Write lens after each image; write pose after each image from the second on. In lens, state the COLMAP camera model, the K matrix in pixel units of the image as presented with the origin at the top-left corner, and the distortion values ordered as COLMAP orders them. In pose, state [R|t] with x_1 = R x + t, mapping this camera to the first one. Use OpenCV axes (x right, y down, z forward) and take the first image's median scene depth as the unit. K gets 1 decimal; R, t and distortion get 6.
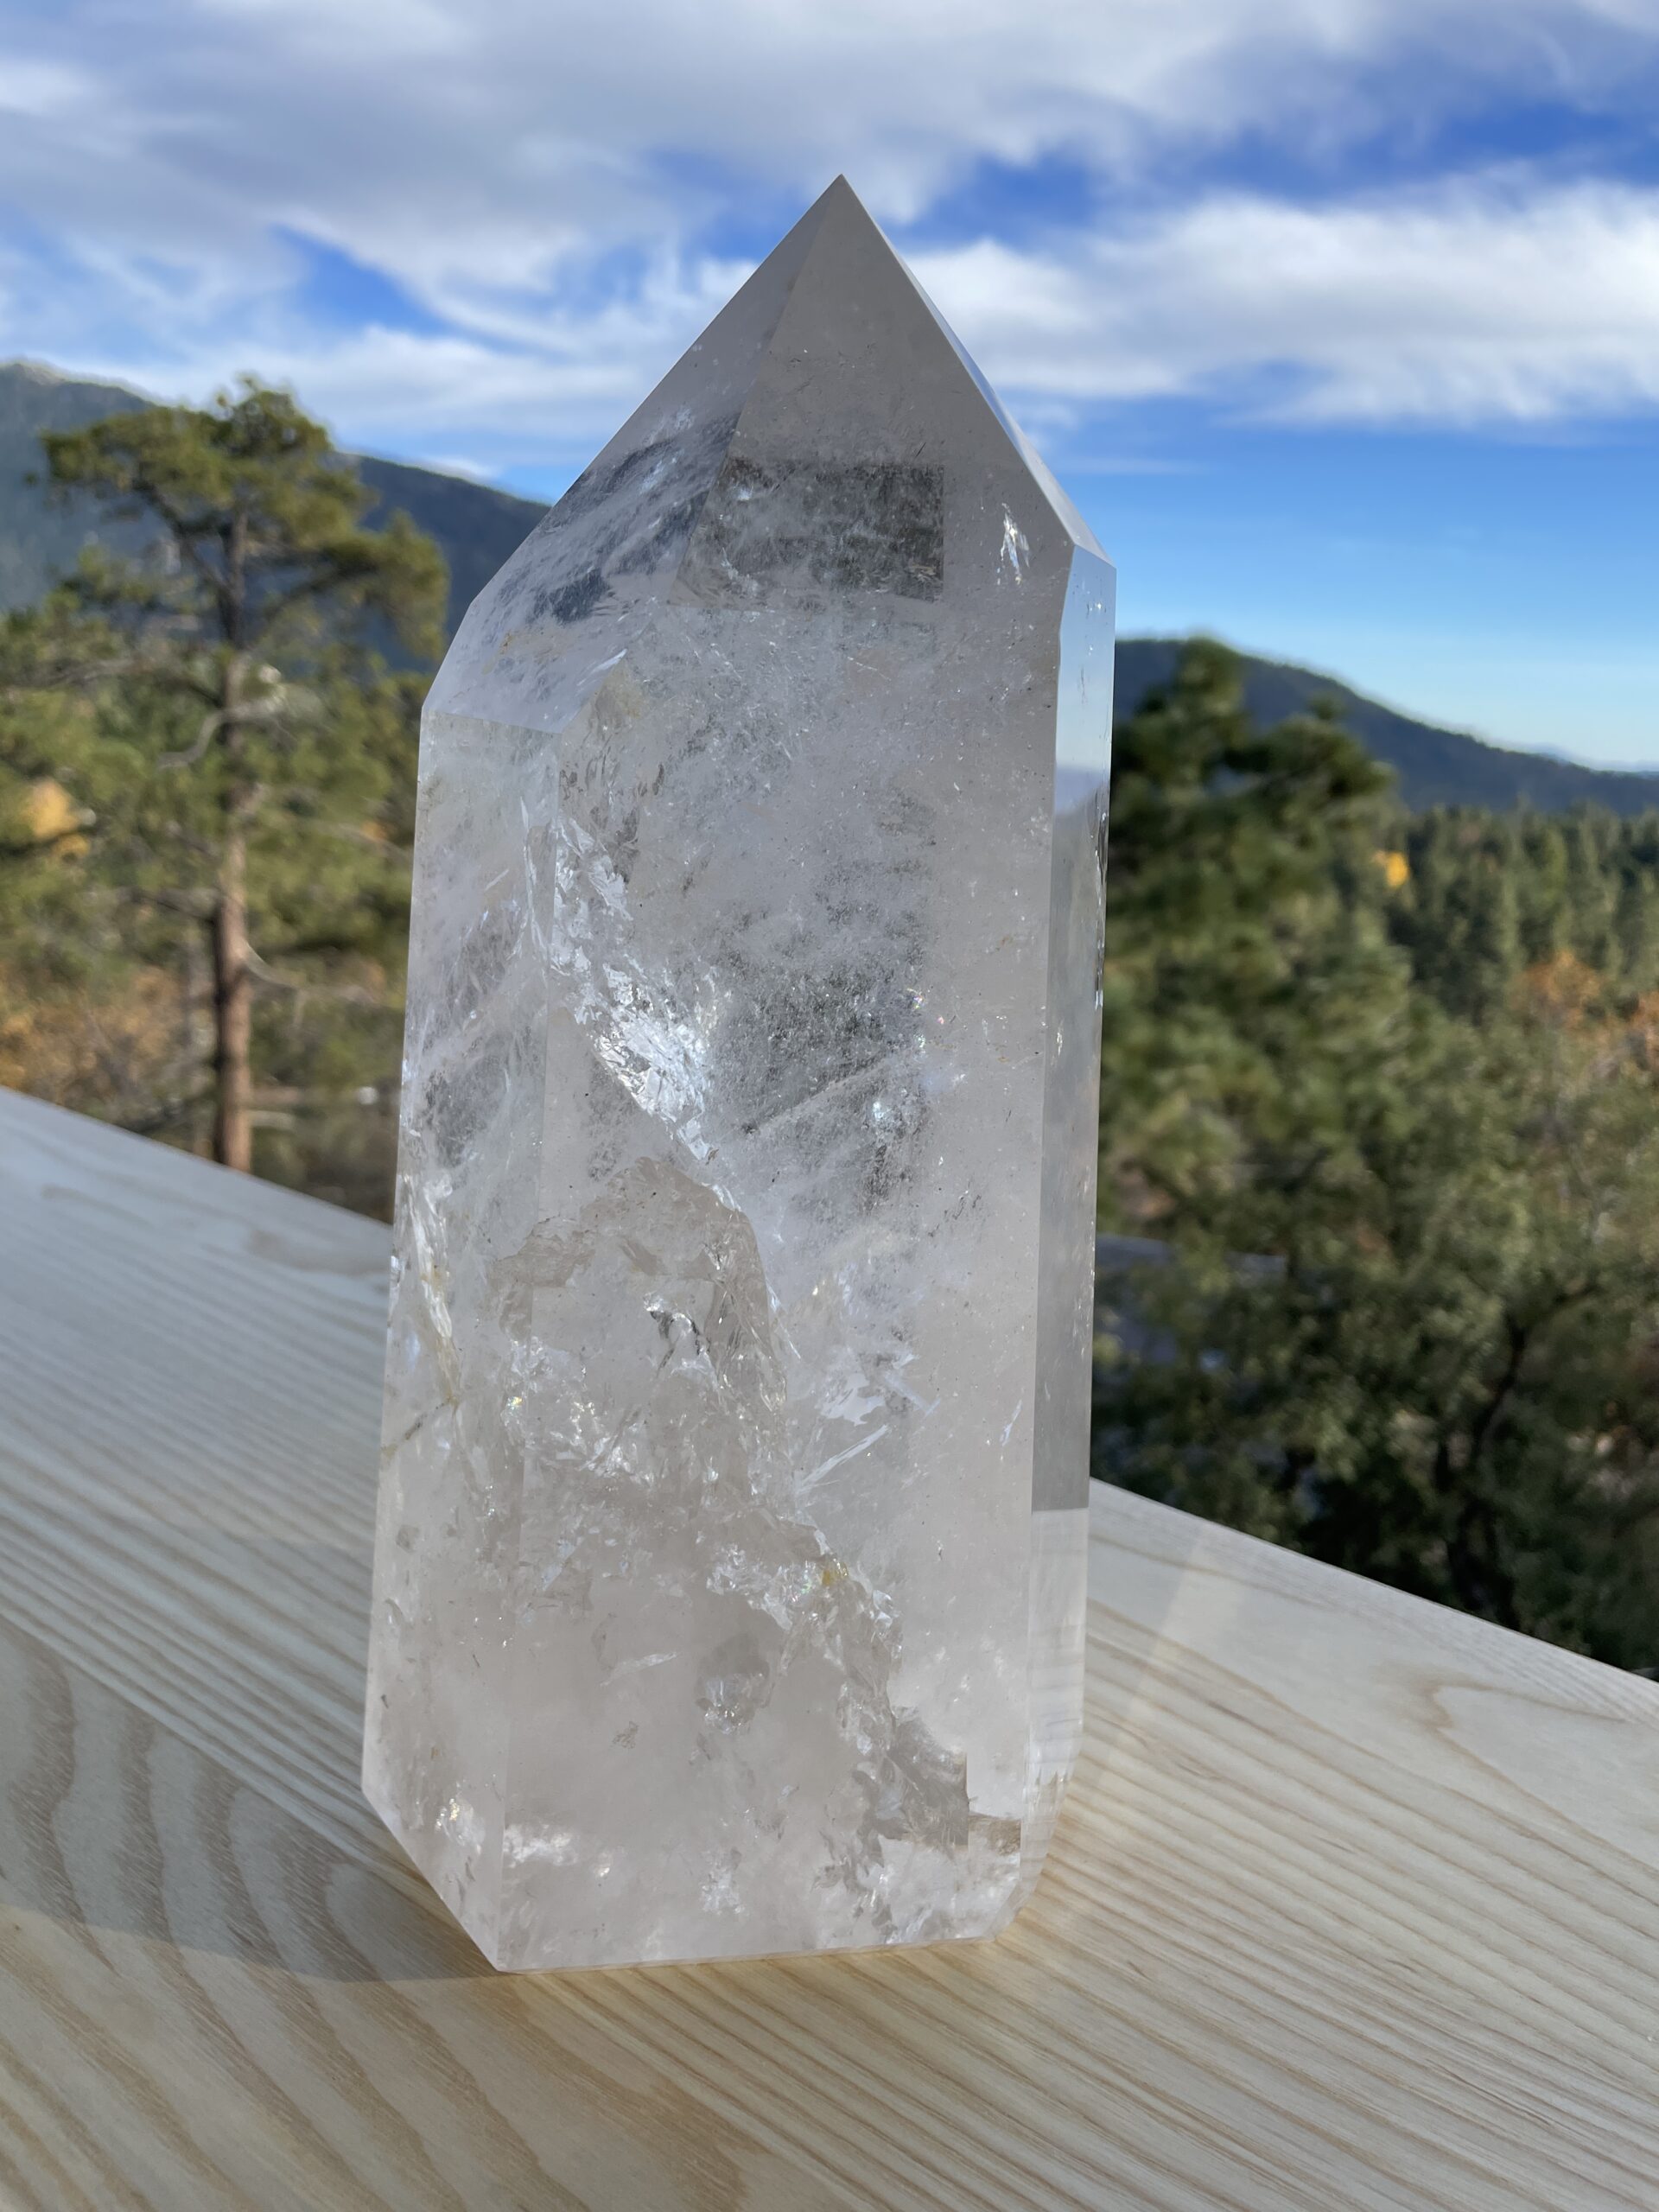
lens RADIAL K [[1685.8, 0, 834.2], [0, 1685.8, 1127.0], [0, 0, 1]] dist [0.070265, -0.106961]
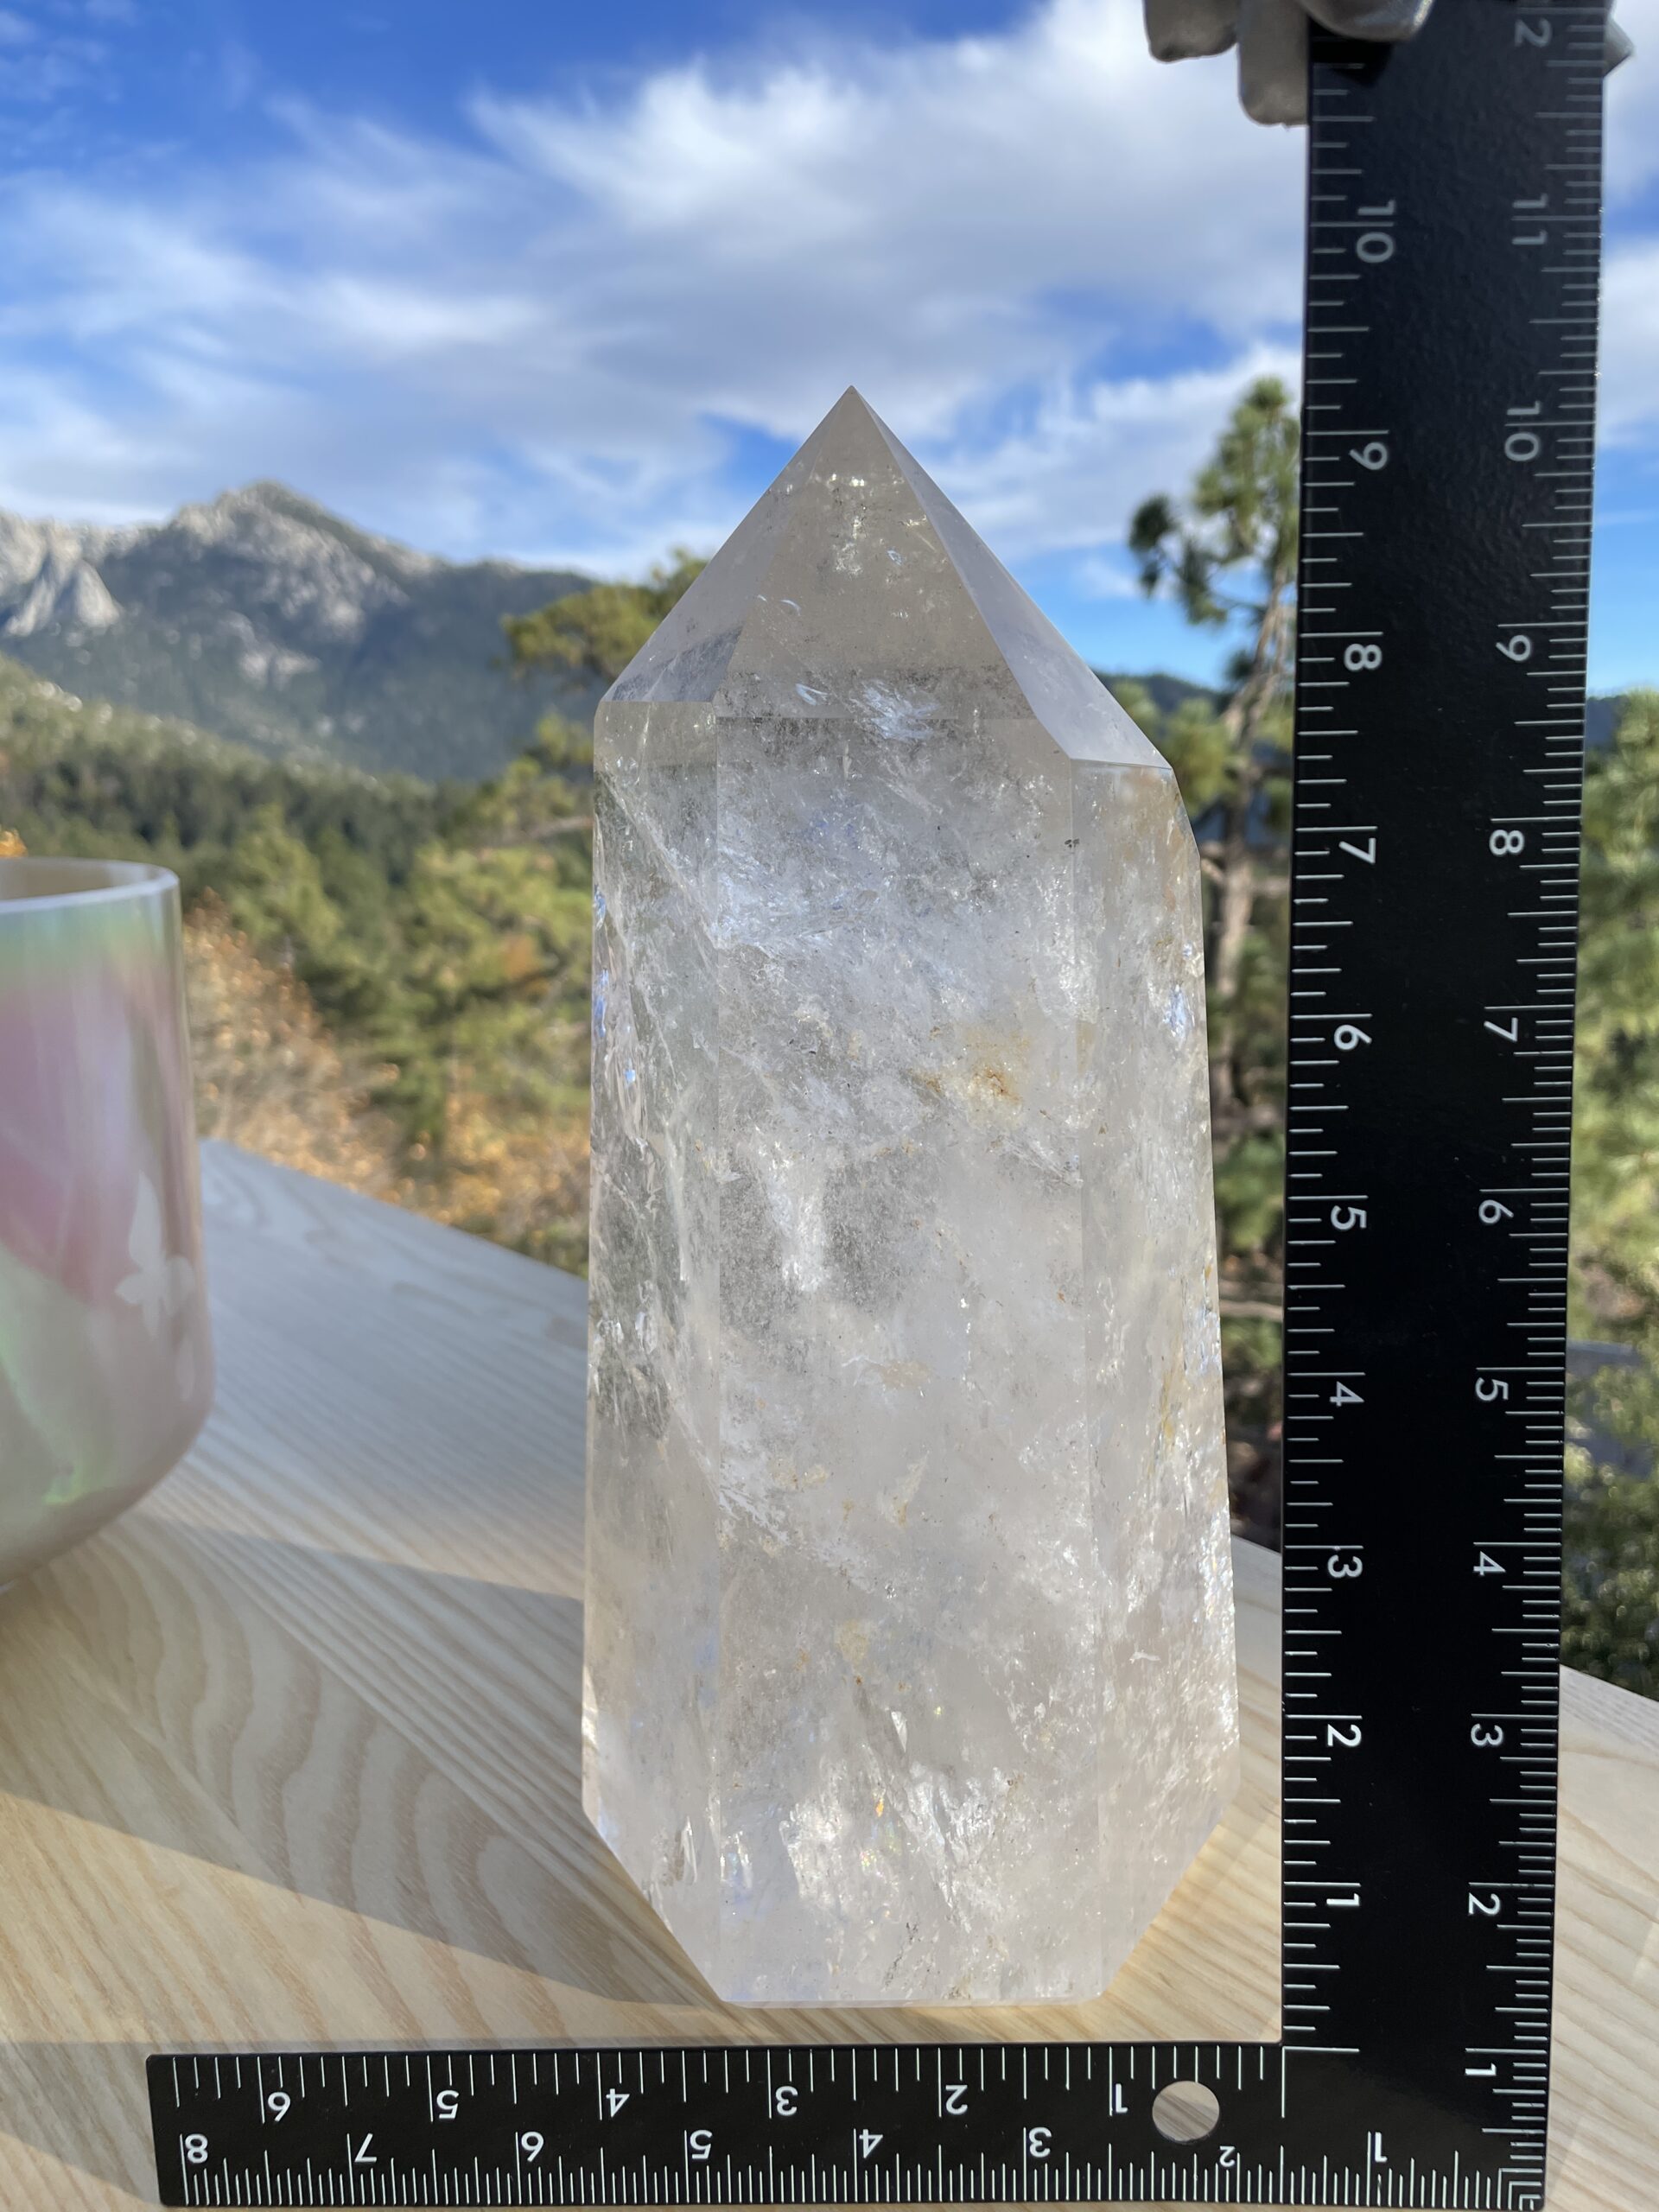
lens RADIAL K [[1685.8, 0, 834.2], [0, 1685.8, 1127.0], [0, 0, 1]] dist [0.070265, -0.106961]
pose [[0.968481, -0.038190, -0.246143, 0.159374], [0.022819, 0.997624, -0.065003, 0.014232], [0.248041, 0.057337, 0.967051, -0.074346]]
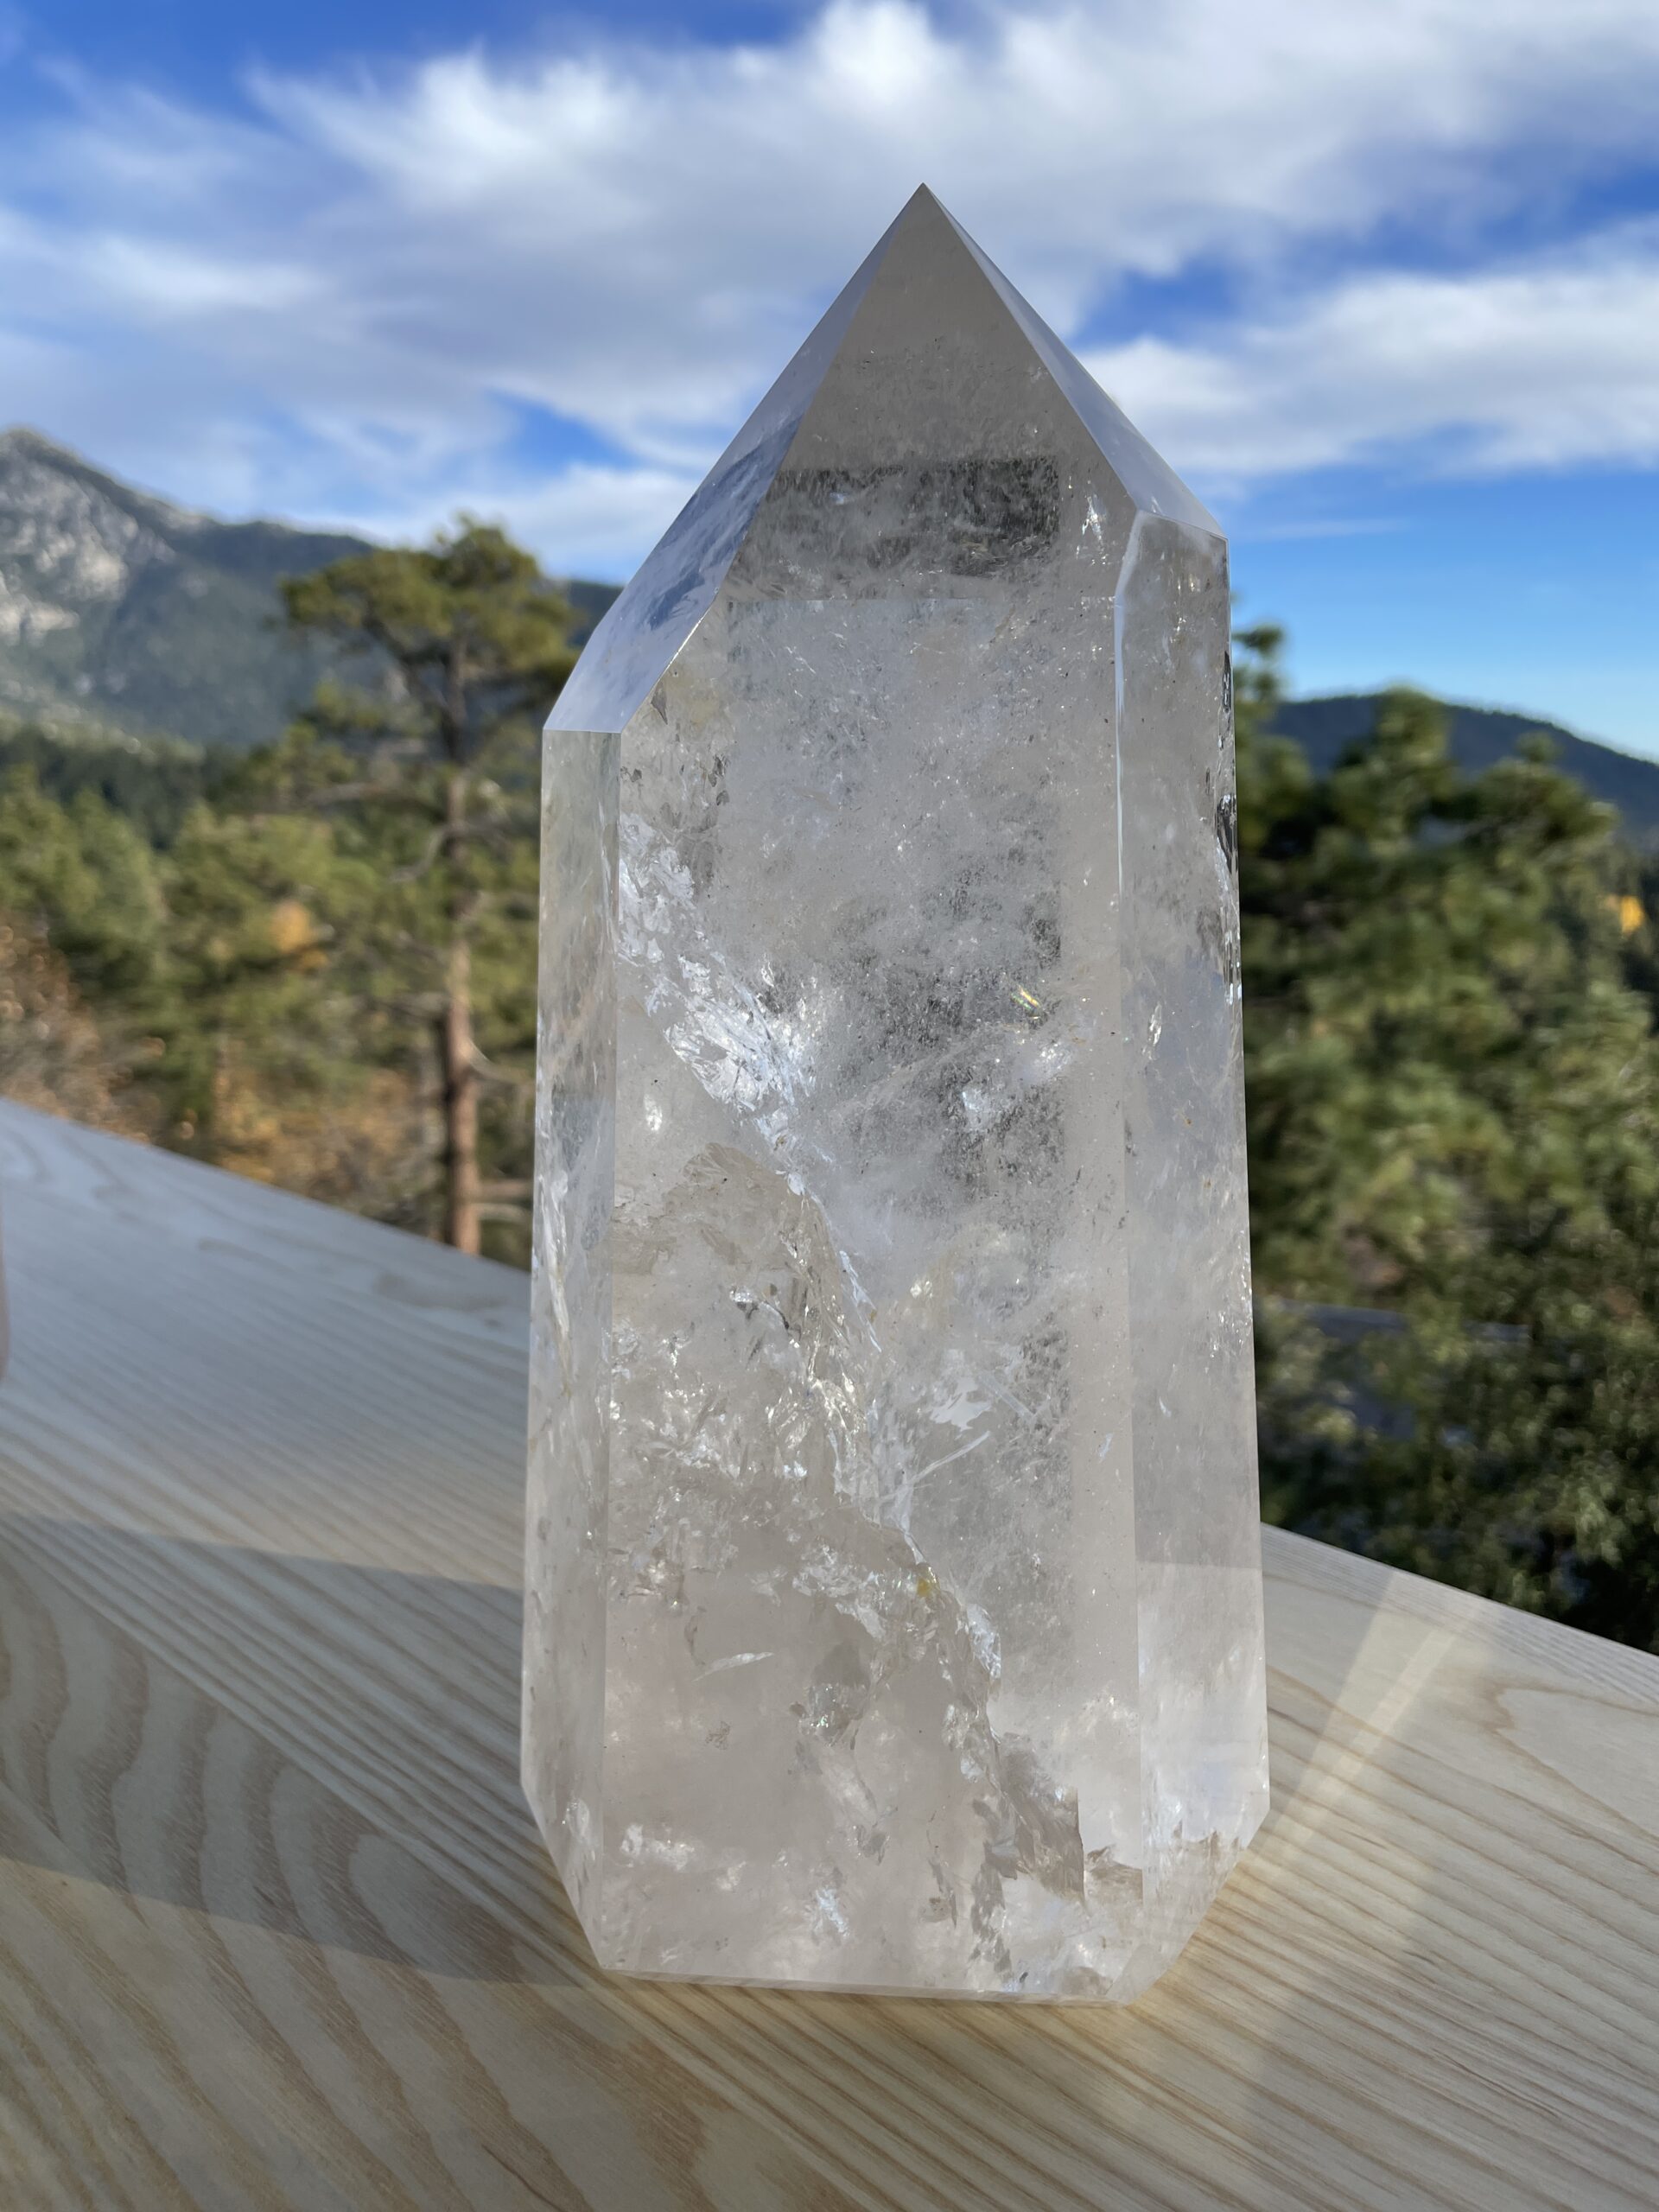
lens RADIAL K [[1689.5, 0, 824.9], [0, 1689.5, 1094.0], [0, 0, 1]] dist [0.065254, -0.102286]
pose [[0.990927, -0.039383, -0.128503, 0.088982], [0.030759, 0.997183, -0.068415, 0.038783], [0.130835, 0.063841, 0.989346, -0.015764]]
